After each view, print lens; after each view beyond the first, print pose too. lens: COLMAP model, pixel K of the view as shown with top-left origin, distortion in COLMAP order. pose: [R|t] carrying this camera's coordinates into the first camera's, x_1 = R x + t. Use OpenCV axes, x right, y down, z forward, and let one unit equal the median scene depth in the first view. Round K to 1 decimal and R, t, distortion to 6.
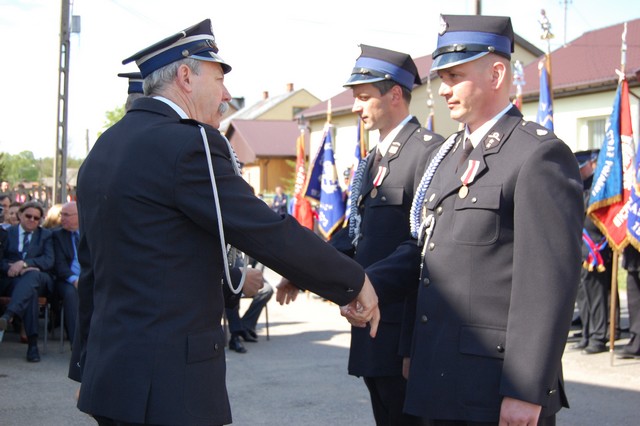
lens RADIAL K [[933.7, 0, 324.1], [0, 933.7, 213.3], [0, 0, 1]] dist [-0.051910, 0.000000]
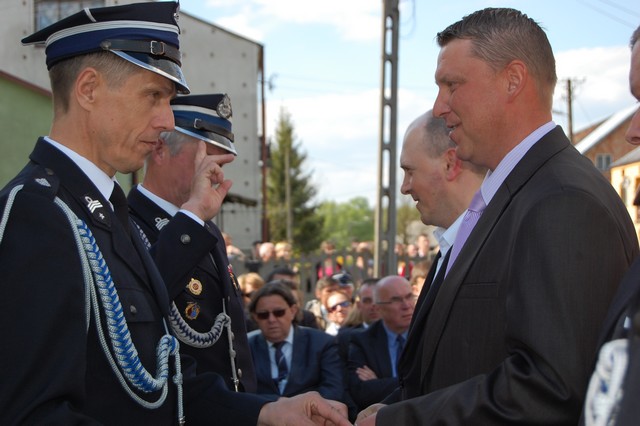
lens RADIAL K [[1398.5, 0, 318.8], [0, 1398.5, 213.3], [0, 0, 1]] dist [0.212912, 0.000000]
pose [[0.942927, -0.023592, -0.332164, -0.020584], [0.006325, 0.998576, -0.052968, -0.003444], [0.332941, 0.047844, 0.941733, 0.121626]]
